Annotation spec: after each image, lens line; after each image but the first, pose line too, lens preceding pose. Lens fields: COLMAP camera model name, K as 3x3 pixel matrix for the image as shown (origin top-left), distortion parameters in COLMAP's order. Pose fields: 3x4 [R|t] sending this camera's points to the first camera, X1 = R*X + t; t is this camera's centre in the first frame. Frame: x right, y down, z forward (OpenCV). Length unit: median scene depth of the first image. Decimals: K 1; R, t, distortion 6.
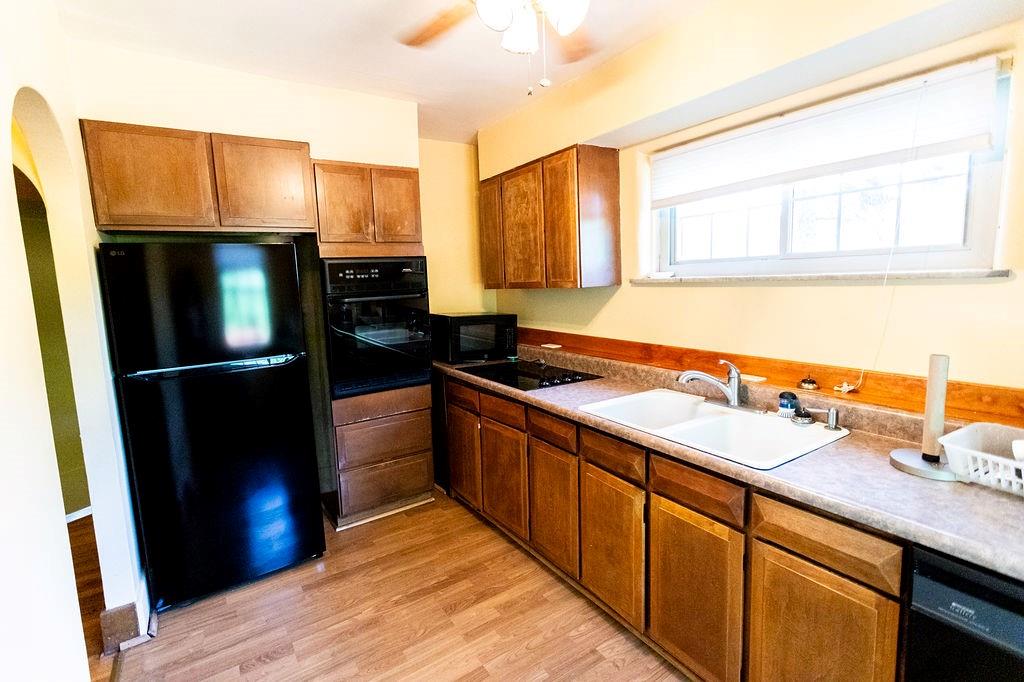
lens RADIAL K [[526.2, 0, 512.0], [0, 526.2, 341.0], [0, 0, 1]] dist [-0.003085, 0.000061]
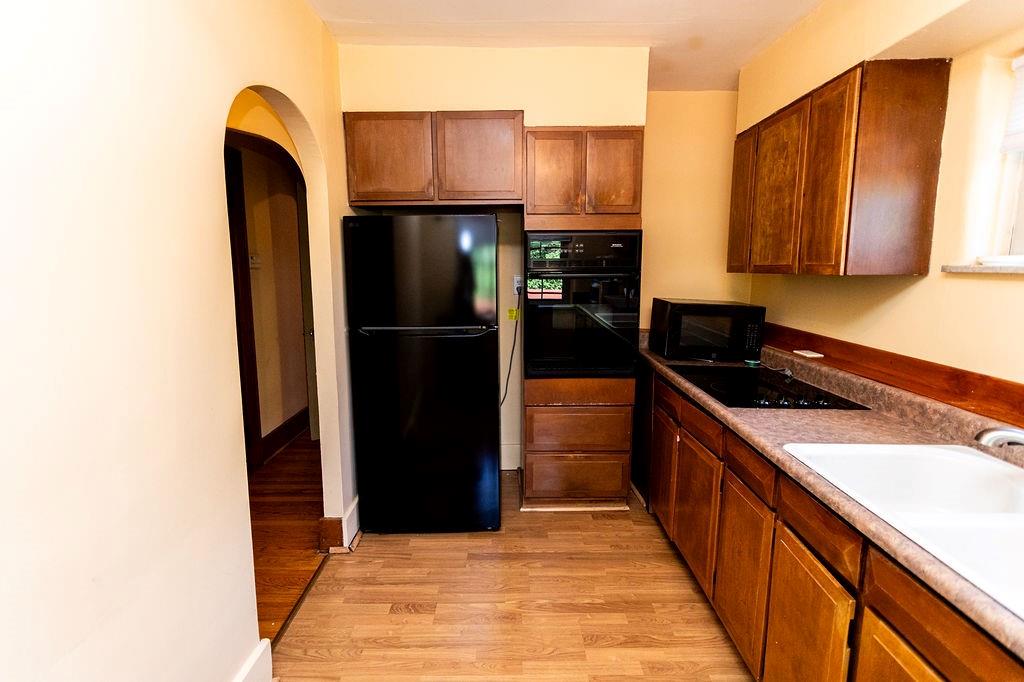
lens RADIAL K [[526.2, 0, 512.0], [0, 526.2, 341.0], [0, 0, 1]] dist [-0.003085, 0.000061]
pose [[0.810074, 0.120054, -0.573906, 0.185591], [-0.101582, 0.992748, 0.064287, -0.015804], [0.577462, 0.006221, 0.816394, 0.189978]]
